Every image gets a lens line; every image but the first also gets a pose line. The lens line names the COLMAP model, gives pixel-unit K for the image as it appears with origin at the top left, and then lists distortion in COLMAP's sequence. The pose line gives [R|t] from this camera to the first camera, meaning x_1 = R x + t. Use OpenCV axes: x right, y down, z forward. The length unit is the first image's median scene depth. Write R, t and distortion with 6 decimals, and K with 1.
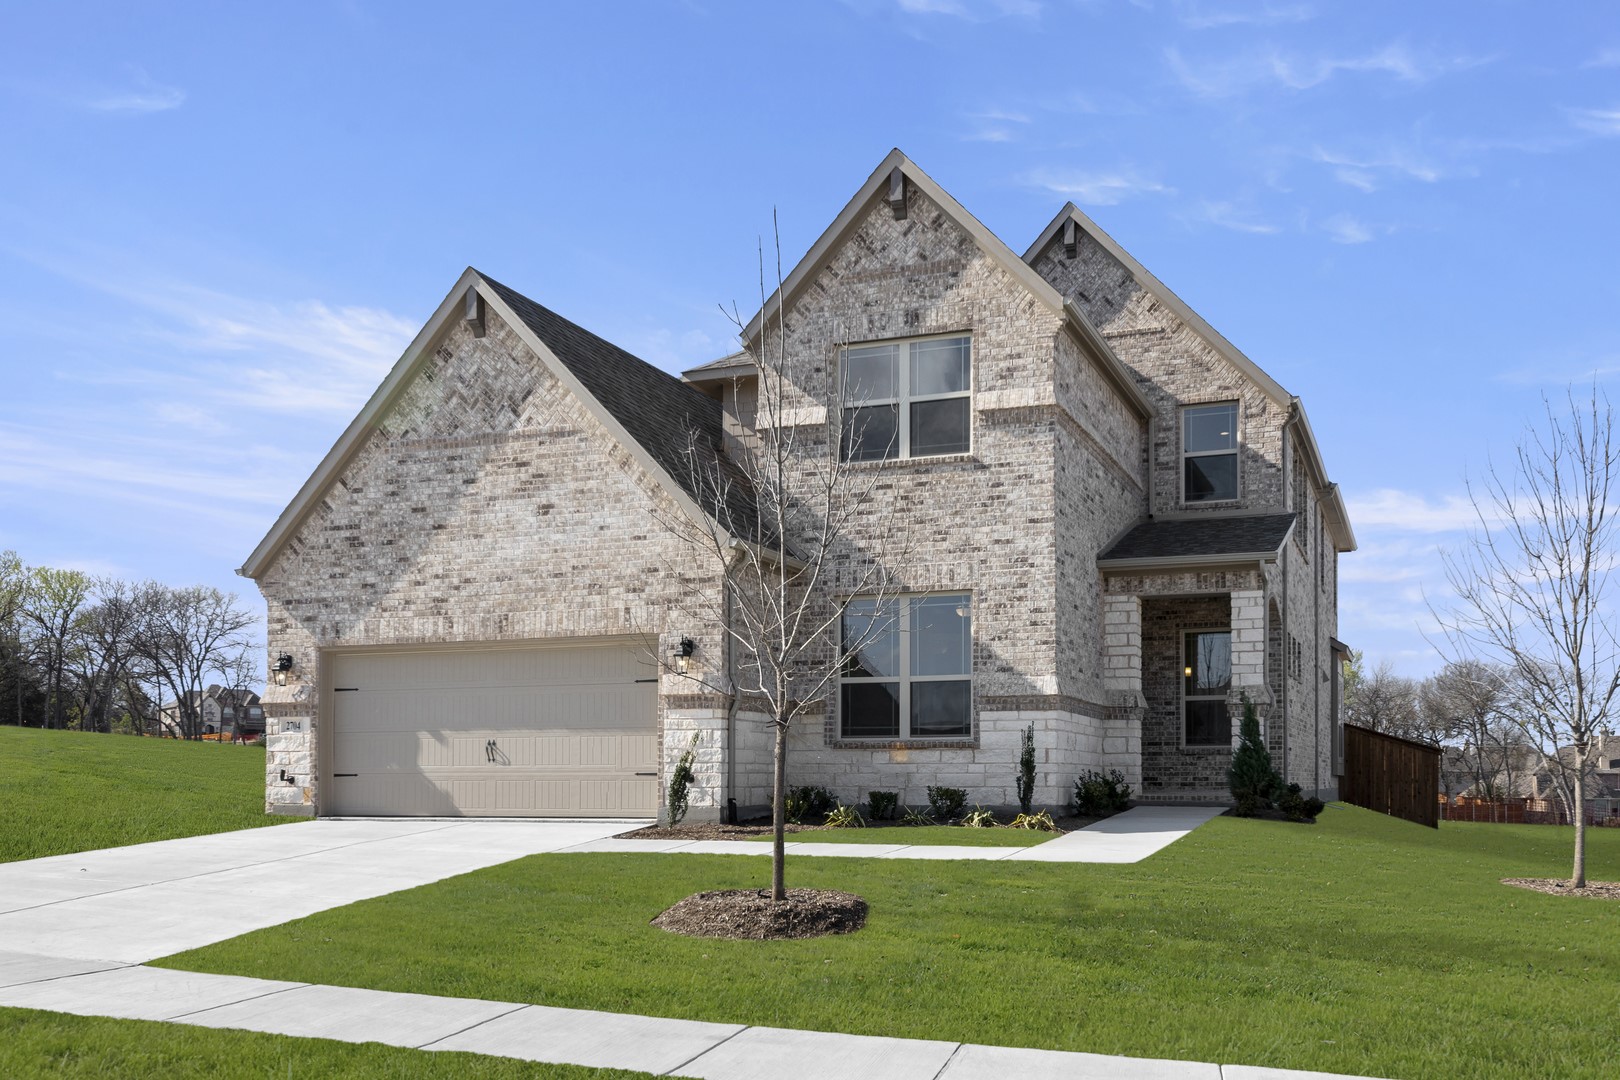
lens RADIAL K [[1097.2, 0, 809.3], [0, 1097.2, 595.7], [0, 0, 1]] dist [0.005792, -0.000973]
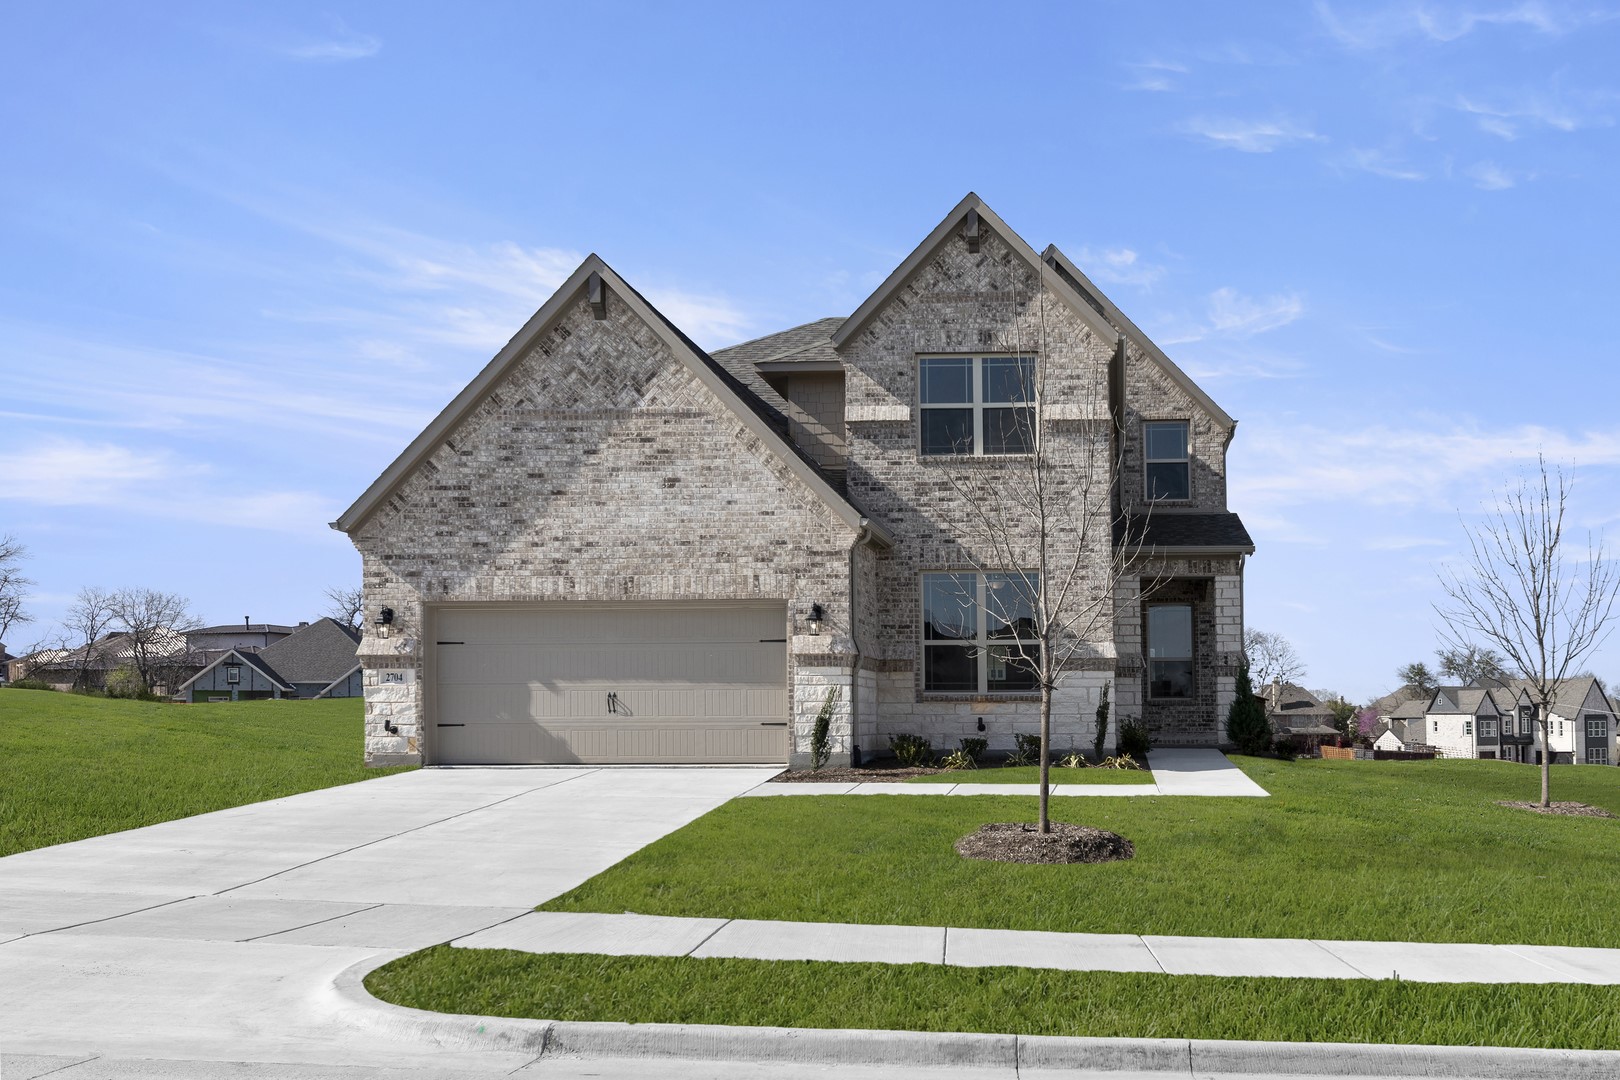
lens RADIAL K [[1001.7, 0, 810.4], [0, 1001.7, 538.6], [0, 0, 1]] dist [0.007545, 0.001099]
pose [[0.972768, 0.038591, 0.228544, -0.329717], [-0.035690, 0.999221, -0.016815, -0.010567], [-0.229015, 0.008200, 0.973388, -0.008457]]
